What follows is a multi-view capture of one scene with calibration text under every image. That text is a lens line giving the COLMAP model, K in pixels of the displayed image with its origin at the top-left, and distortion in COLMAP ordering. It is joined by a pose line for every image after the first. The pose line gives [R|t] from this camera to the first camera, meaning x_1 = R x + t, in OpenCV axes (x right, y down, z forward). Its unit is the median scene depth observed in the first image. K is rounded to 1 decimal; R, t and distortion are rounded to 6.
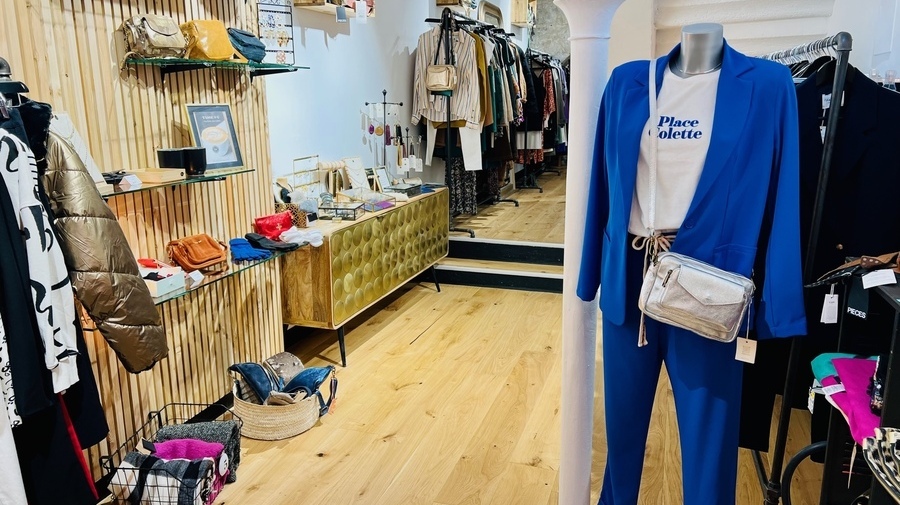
lens RADIAL K [[667.2, 0, 453.5], [0, 667.2, 251.1], [0, 0, 1]] dist [0.011744, -0.004968]
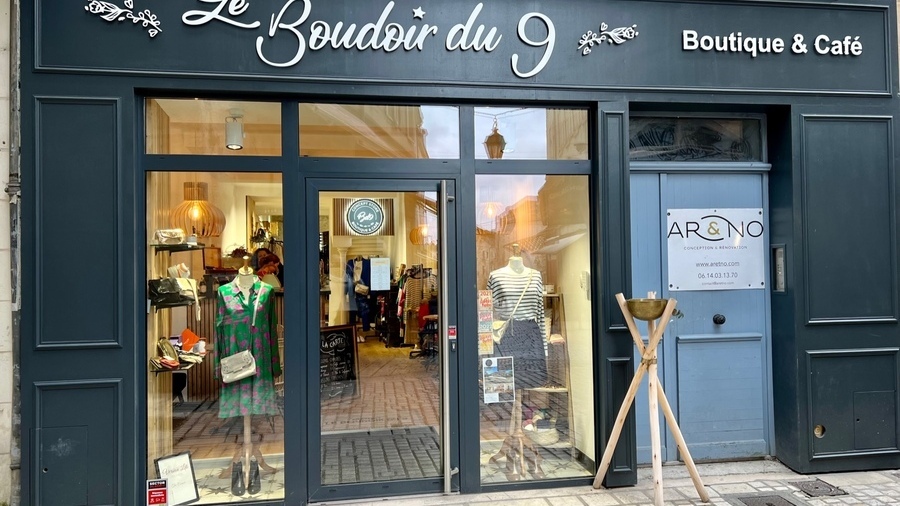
lens RADIAL K [[667.2, 0, 448.8], [0, 667.2, 252.3], [0, 0, 1]] dist [0.011744, -0.004968]
pose [[0.876212, 0.006608, 0.481881, -2.418341], [0.113343, 0.969033, -0.219381, 1.424358], [-0.468408, 0.246843, 0.848329, -5.971203]]
